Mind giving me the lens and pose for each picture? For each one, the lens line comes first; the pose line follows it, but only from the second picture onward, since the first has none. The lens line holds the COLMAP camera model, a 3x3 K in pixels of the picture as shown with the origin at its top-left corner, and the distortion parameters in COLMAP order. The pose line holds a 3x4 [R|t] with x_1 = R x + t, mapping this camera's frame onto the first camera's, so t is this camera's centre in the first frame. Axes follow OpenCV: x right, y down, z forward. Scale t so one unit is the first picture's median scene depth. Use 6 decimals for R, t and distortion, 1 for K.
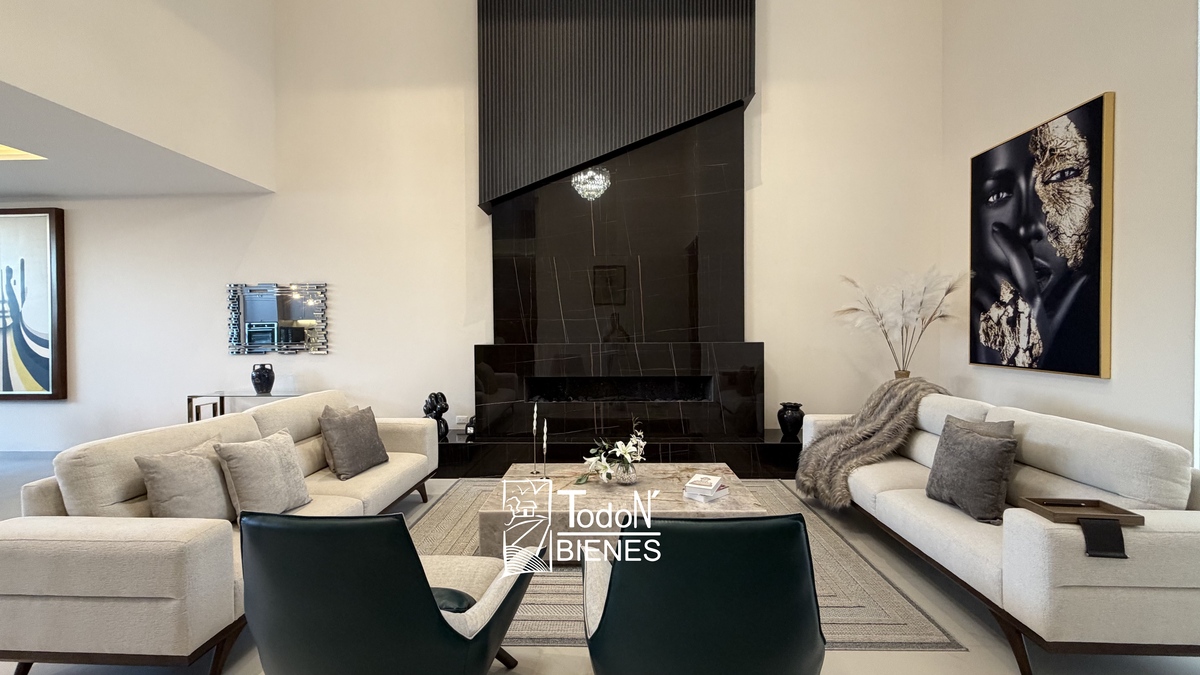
lens RADIAL K [[477.8, 0, 598.1], [0, 477.8, 338.2], [0, 0, 1]] dist [-0.000212, 0.000220]
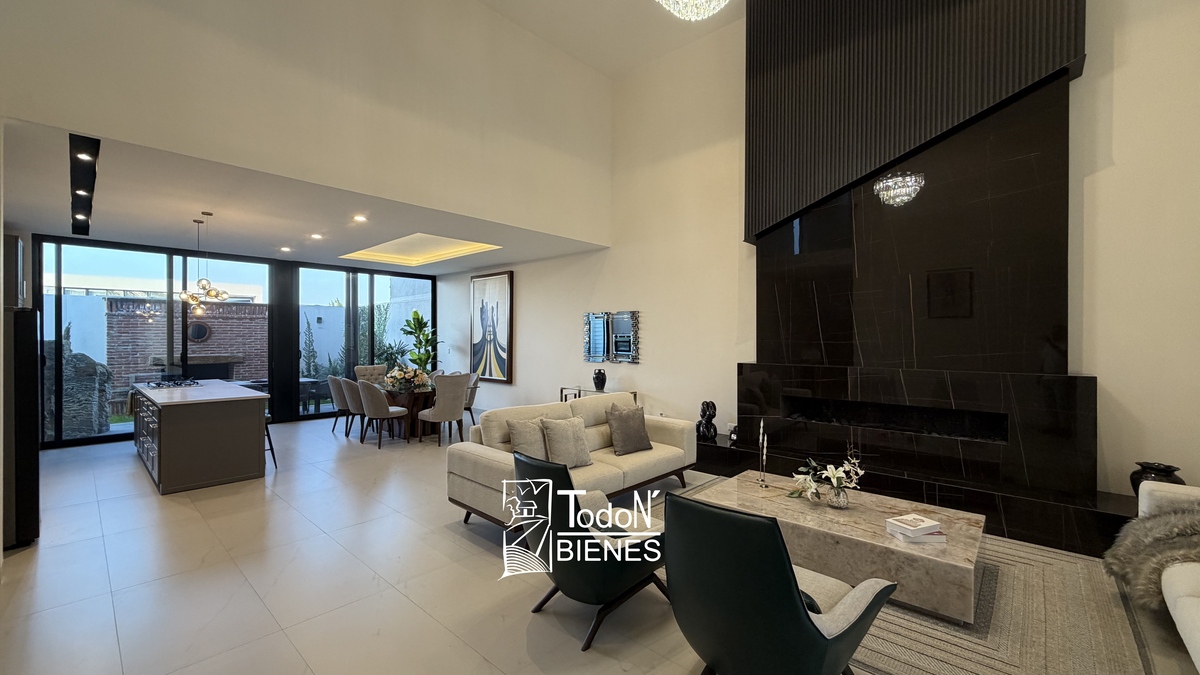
lens RADIAL K [[477.8, 0, 598.1], [0, 477.8, 338.2], [0, 0, 1]] dist [-0.000212, 0.000220]
pose [[0.759867, 0.011588, -0.649975, 0.231970], [-0.020696, 0.999765, -0.006372, -0.030958], [0.649749, 0.018294, 0.759929, -0.091795]]
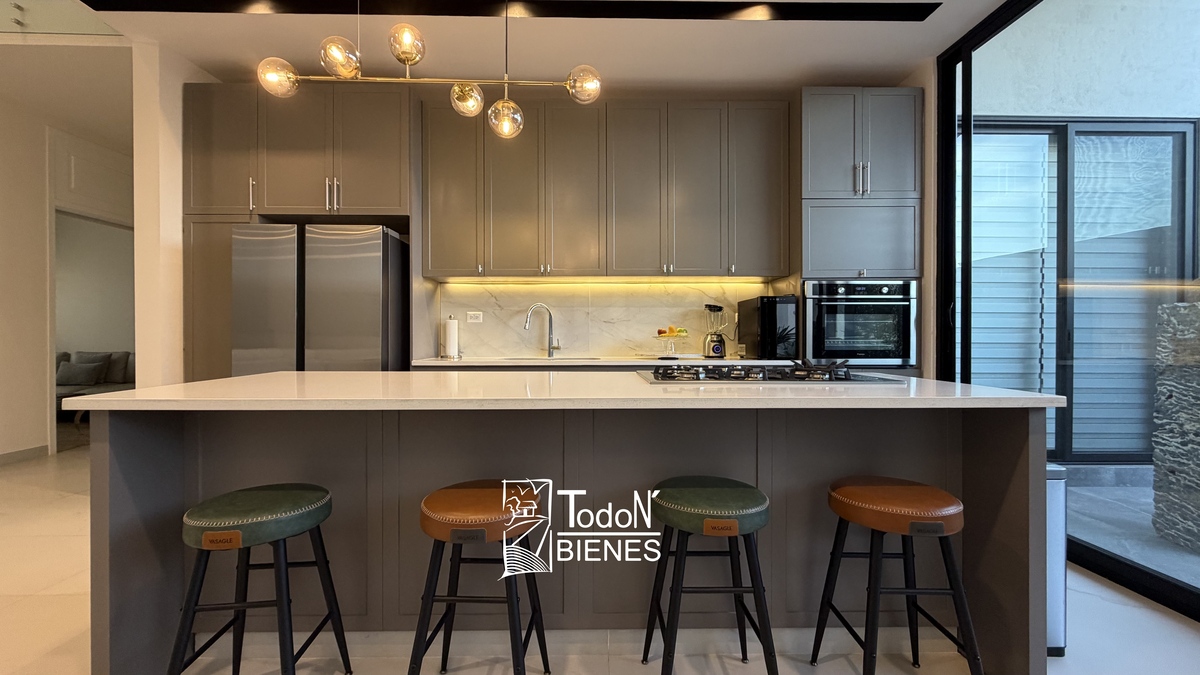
lens RADIAL K [[479.2, 0, 599.3], [0, 479.2, 333.0], [0, 0, 1]] dist [0.001369, 0.000418]
pose [[-0.998917, 0.005455, -0.046198, -1.372616], [0.004960, 0.999929, 0.010826, 0.072564], [0.046253, 0.010586, -0.998874, 0.553481]]
